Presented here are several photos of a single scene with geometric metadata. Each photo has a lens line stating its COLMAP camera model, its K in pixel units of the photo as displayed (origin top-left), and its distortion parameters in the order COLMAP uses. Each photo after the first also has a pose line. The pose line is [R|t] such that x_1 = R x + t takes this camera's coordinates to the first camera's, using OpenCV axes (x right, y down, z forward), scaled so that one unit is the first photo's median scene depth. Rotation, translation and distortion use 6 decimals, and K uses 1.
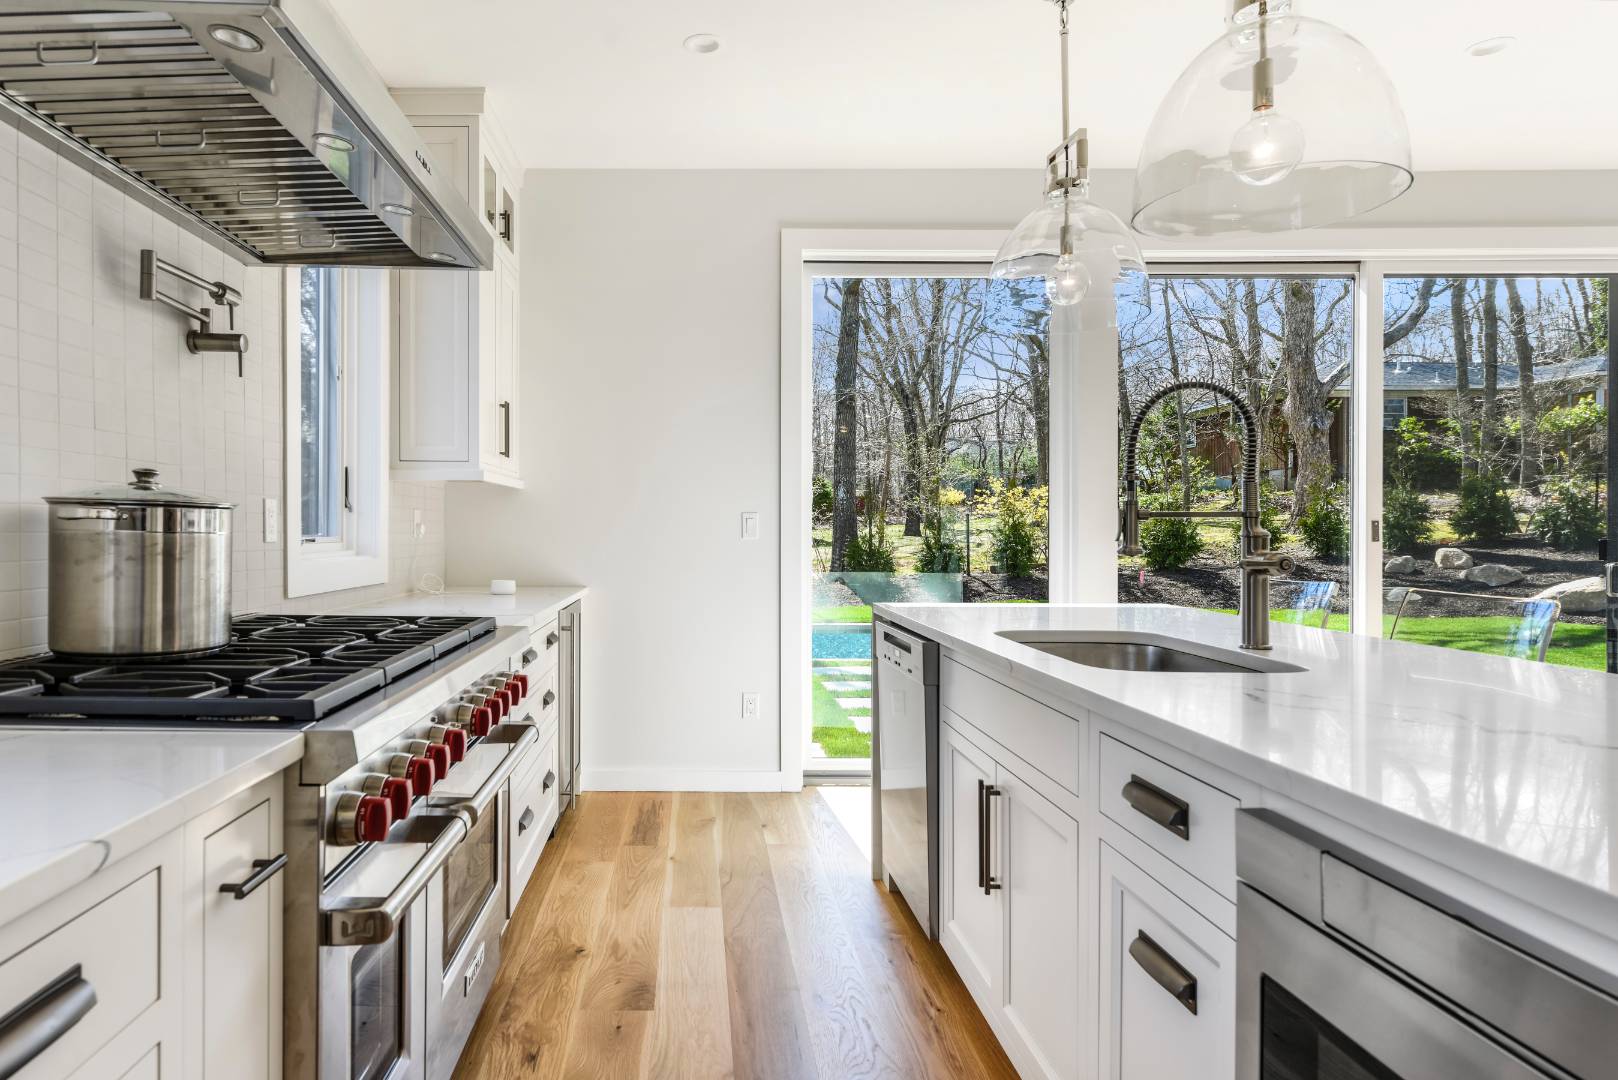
lens RADIAL K [[980.0, 0, 809.0], [0, 980.0, 540.0], [0, 0, 1]] dist [-0.001946, 0.000998]
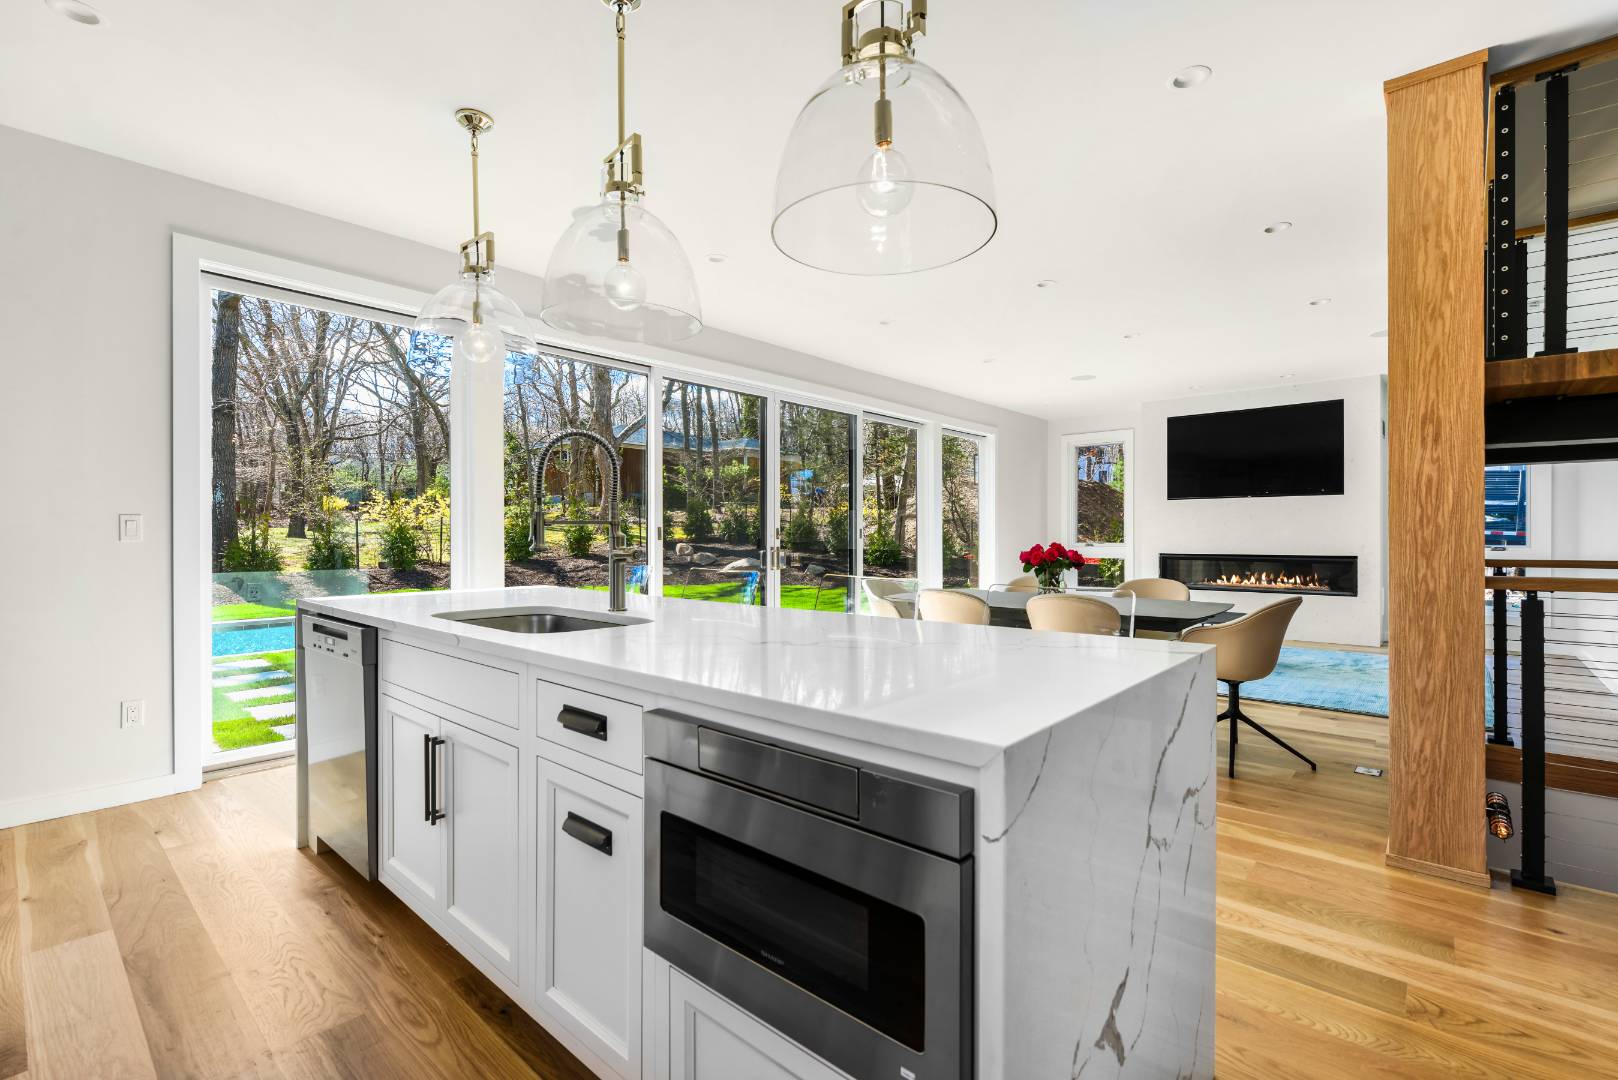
lens RADIAL K [[716.6, 0, 809.0], [0, 716.6, 540.0], [0, 0, 1]] dist [0.001079, -0.000633]
pose [[0.656300, -0.007074, 0.754466, -0.138572], [0.004738, 0.999975, 0.005254, -0.003200], [-0.754485, 0.000126, 0.656318, 0.025997]]
